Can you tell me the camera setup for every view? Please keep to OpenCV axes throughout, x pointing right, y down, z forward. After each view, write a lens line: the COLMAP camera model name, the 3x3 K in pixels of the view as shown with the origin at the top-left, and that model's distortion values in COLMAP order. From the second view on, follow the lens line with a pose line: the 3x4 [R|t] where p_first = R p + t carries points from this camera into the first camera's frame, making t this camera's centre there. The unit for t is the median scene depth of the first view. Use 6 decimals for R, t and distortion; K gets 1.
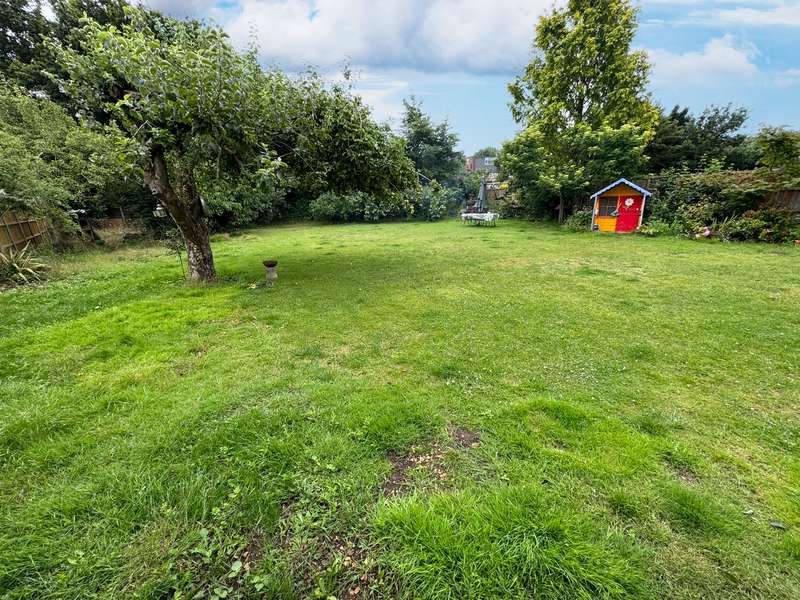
lens RADIAL K [[316.9, 0, 397.9], [0, 316.9, 301.1], [0, 0, 1]] dist [-0.004616, 0.000030]
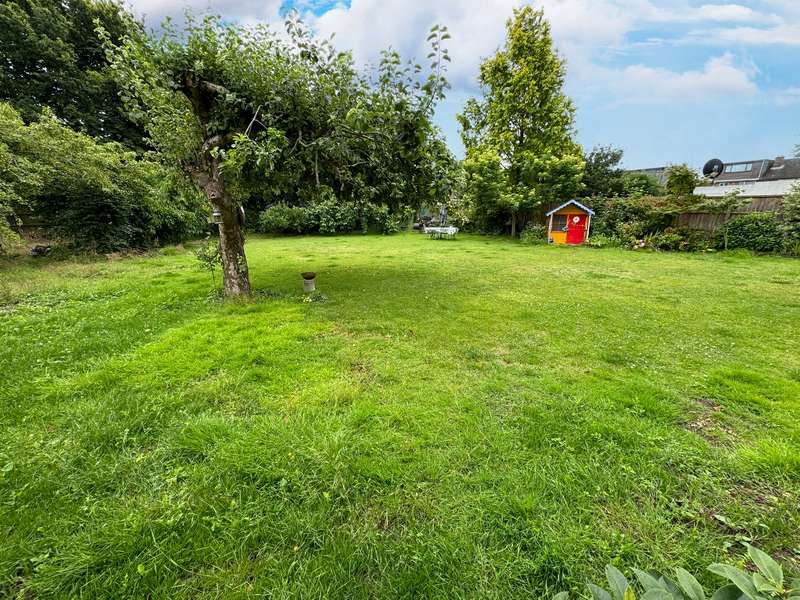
lens RADIAL K [[316.9, 0, 394.7], [0, 316.9, 301.3], [0, 0, 1]] dist [-0.004616, 0.000030]
pose [[0.969635, -0.041717, 0.240971, -0.210292], [0.051777, 0.998025, -0.035566, 0.002808], [-0.239011, 0.046963, 0.969880, 0.014589]]
